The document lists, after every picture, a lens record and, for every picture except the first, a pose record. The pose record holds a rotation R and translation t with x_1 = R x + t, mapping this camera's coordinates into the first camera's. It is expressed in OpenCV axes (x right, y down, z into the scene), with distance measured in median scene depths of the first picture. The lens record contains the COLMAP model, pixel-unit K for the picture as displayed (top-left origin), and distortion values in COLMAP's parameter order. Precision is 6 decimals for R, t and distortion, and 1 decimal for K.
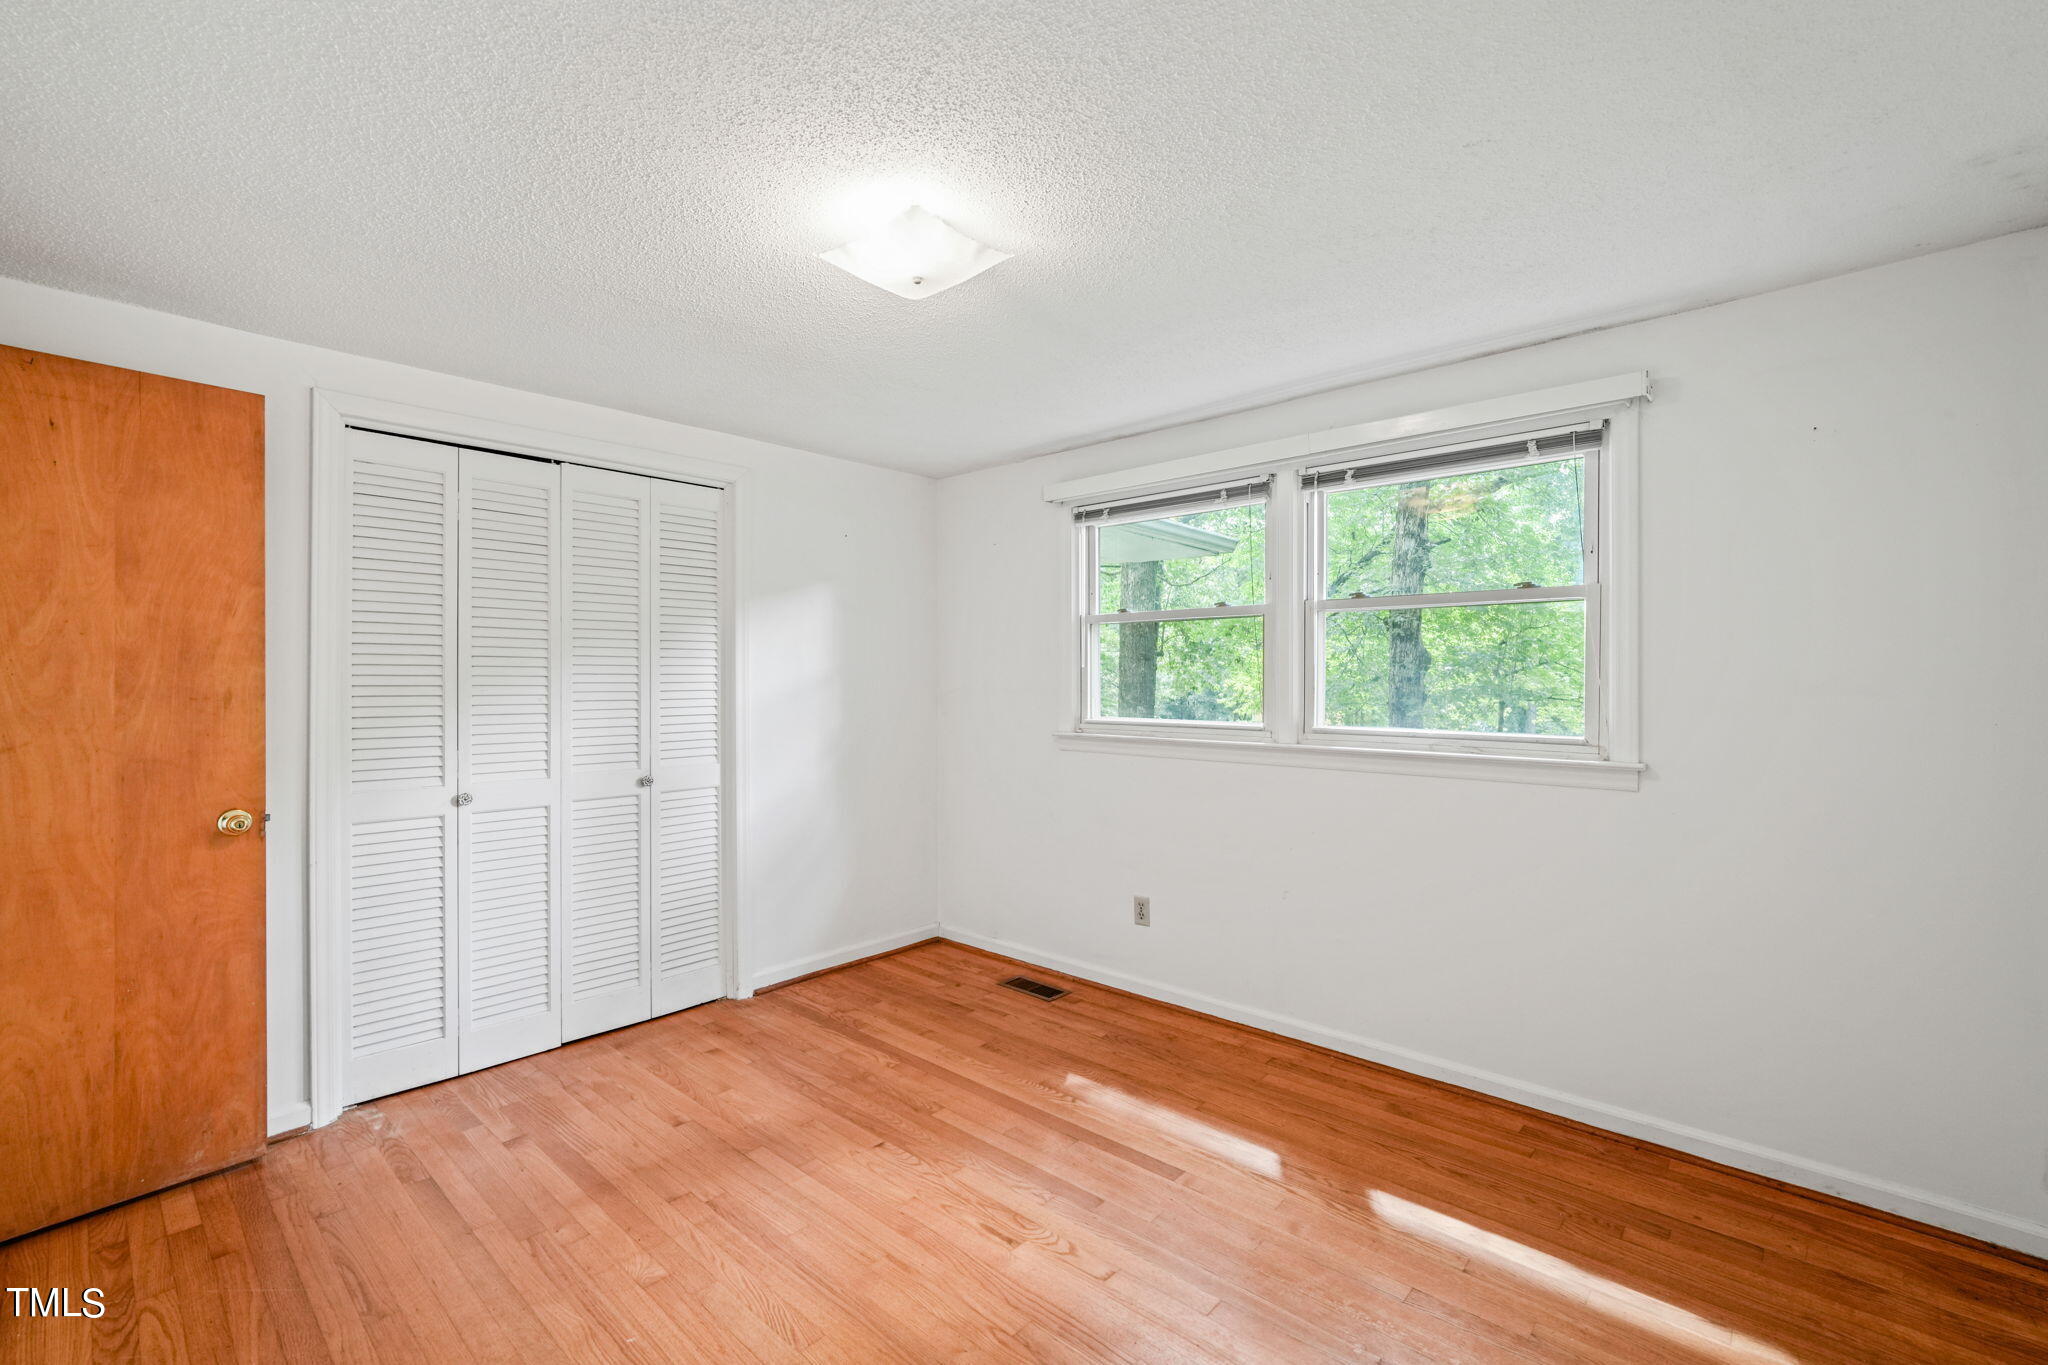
lens RADIAL K [[857.3, 0, 1033.8], [0, 857.3, 684.0], [0, 0, 1]] dist [-0.007535, 0.004548]
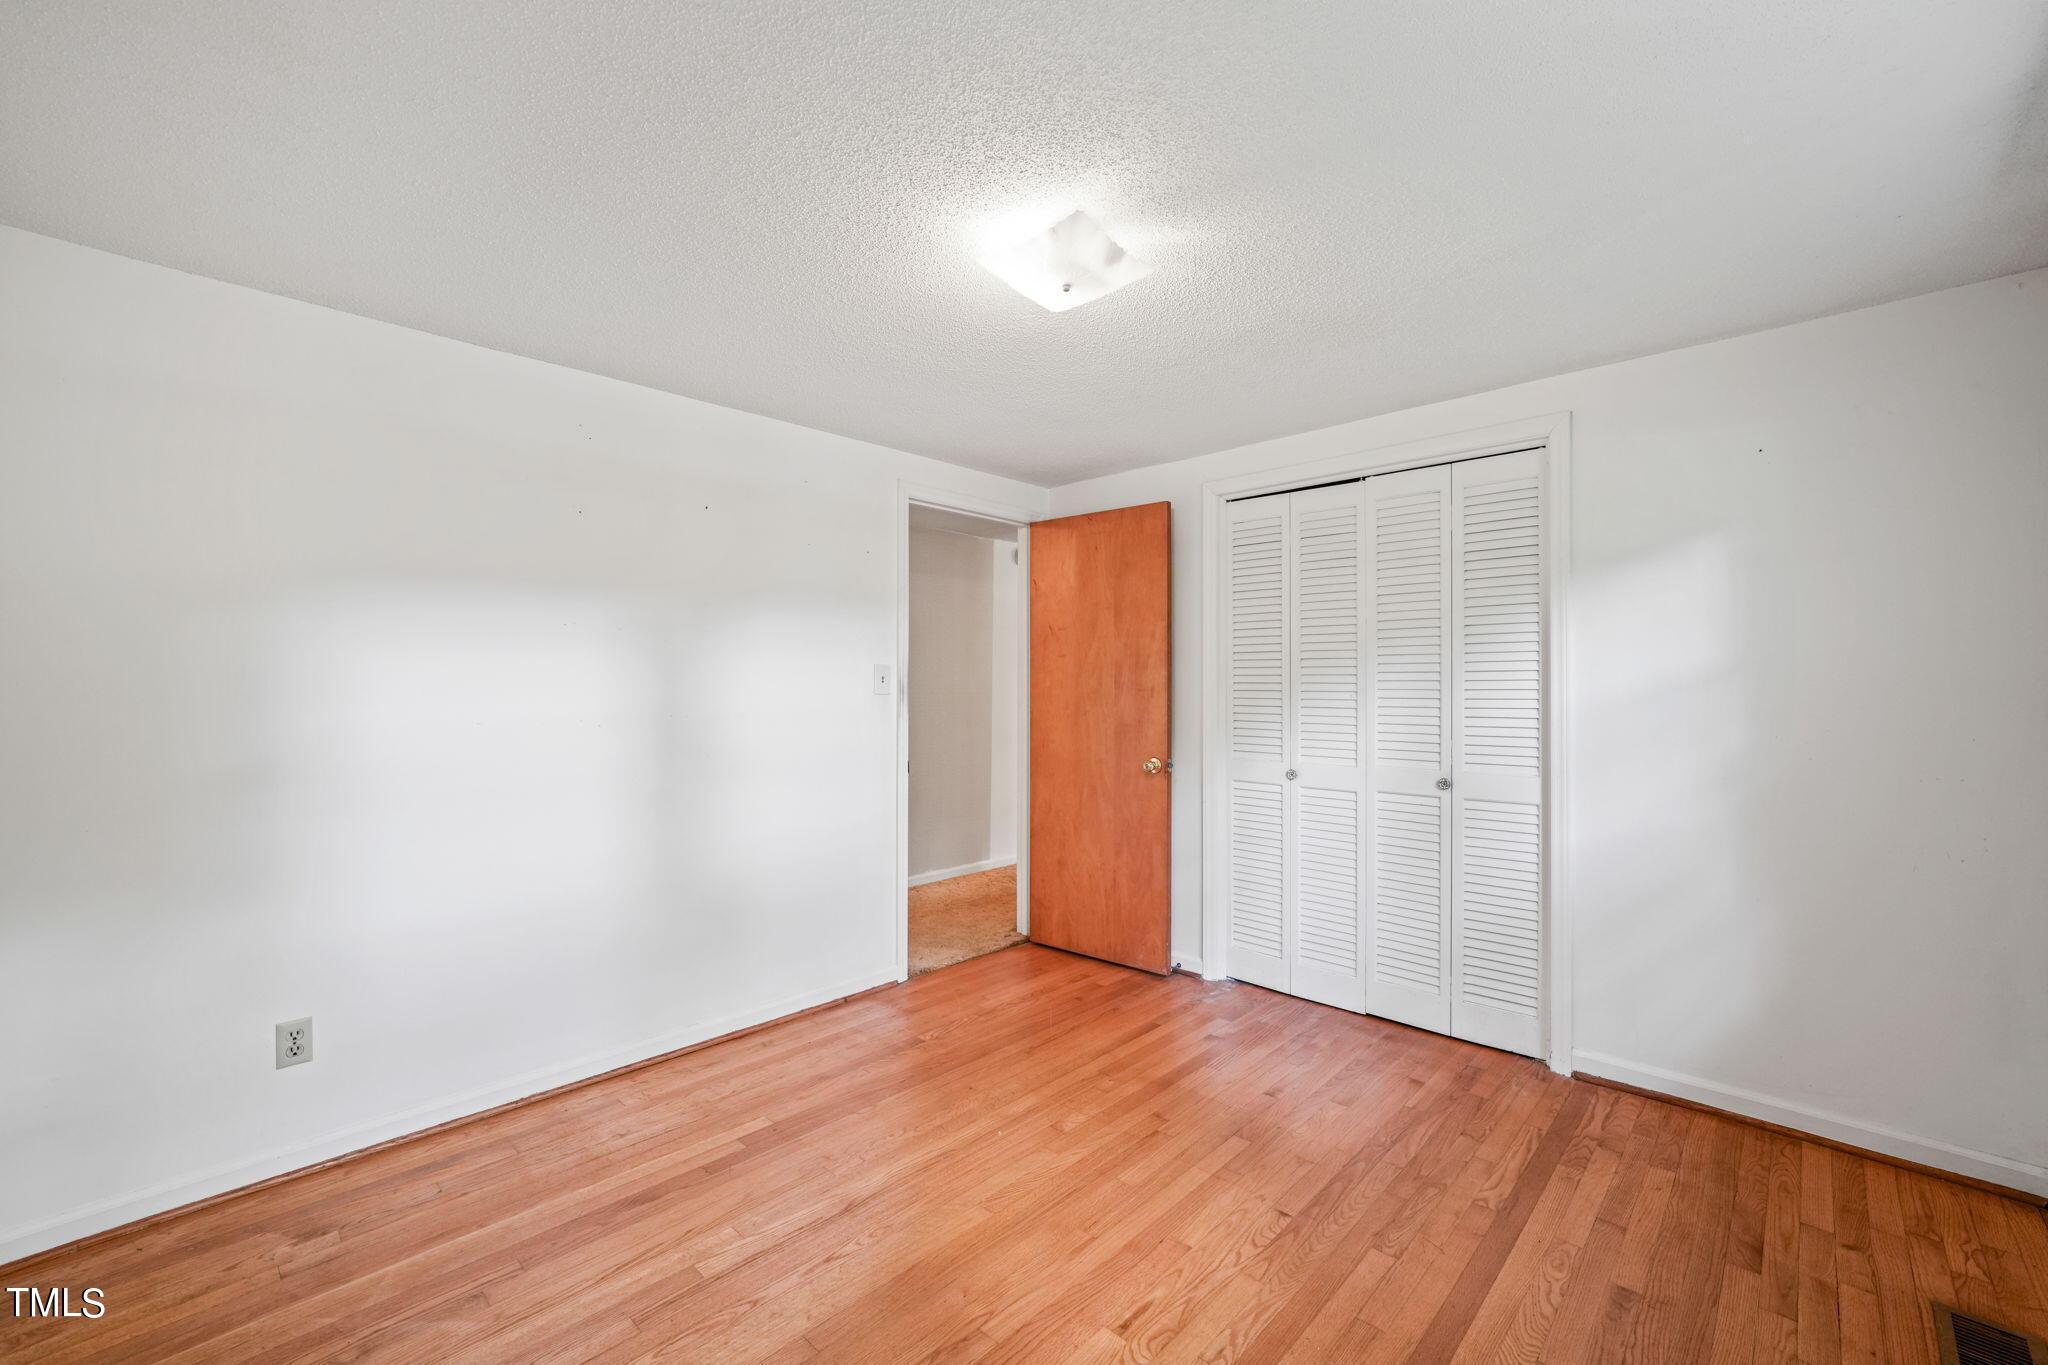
lens RADIAL K [[857.3, 0, 1033.8], [0, 857.3, 684.0], [0, 0, 1]] dist [-0.007535, 0.004548]
pose [[-0.016934, 0.005209, -0.999843, 0.569878], [-0.000953, 0.999986, 0.005226, -0.002766], [0.999856, 0.001041, -0.016929, 0.628402]]
